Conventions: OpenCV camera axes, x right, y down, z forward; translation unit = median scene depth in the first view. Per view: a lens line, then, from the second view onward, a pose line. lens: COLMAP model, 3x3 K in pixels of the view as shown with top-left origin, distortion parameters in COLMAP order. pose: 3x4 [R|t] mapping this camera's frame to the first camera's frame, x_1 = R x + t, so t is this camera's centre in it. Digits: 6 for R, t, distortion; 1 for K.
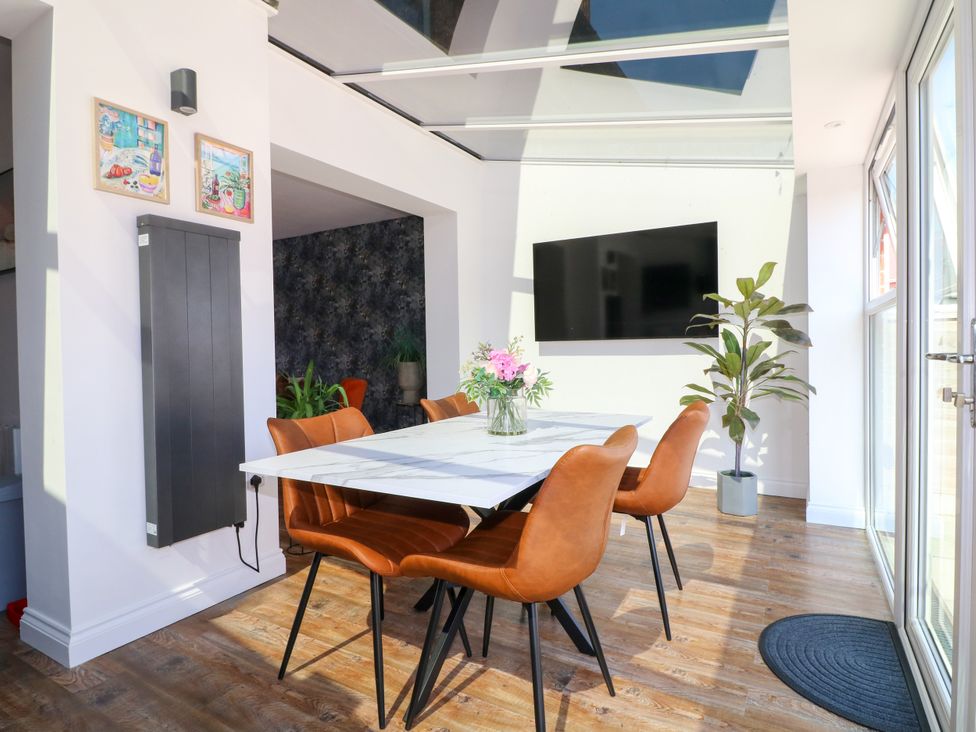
lens RADIAL K [[538.8, 0, 486.8], [0, 538.8, 360.2], [0, 0, 1]] dist [-0.013940, -0.001350]
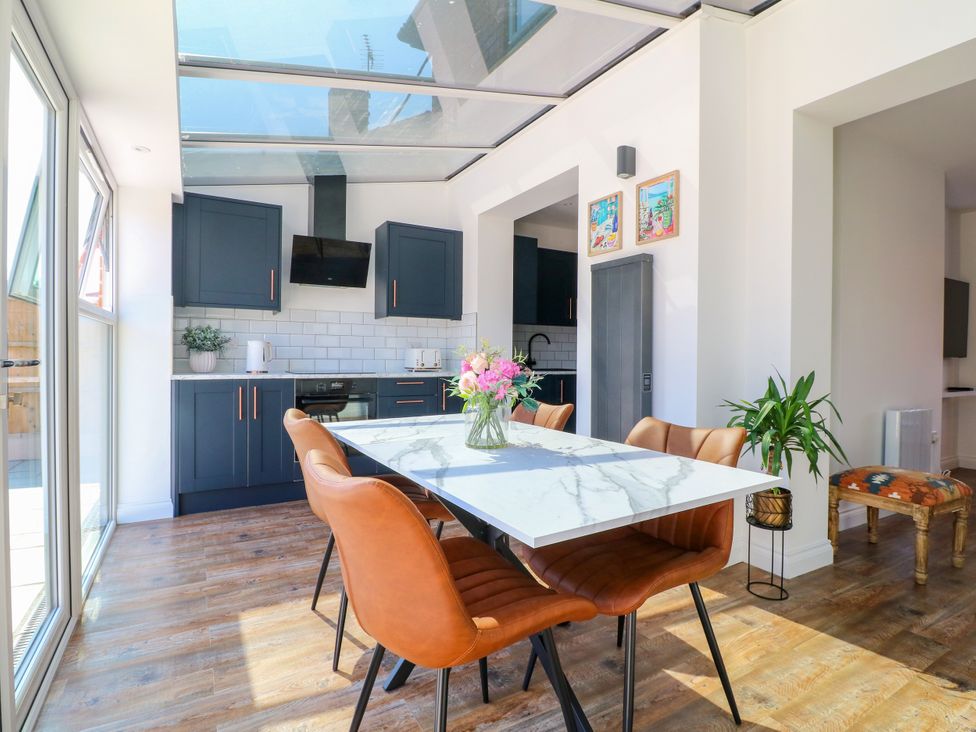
lens RADIAL K [[506.2, 0, 484.6], [0, 506.2, 358.6], [0, 0, 1]] dist [-0.017136, -0.002262]
pose [[-0.491989, 0.013375, -0.870499, 0.772807], [-0.020156, 0.999439, 0.026748, -0.030618], [0.870368, 0.030706, -0.491443, 1.397358]]
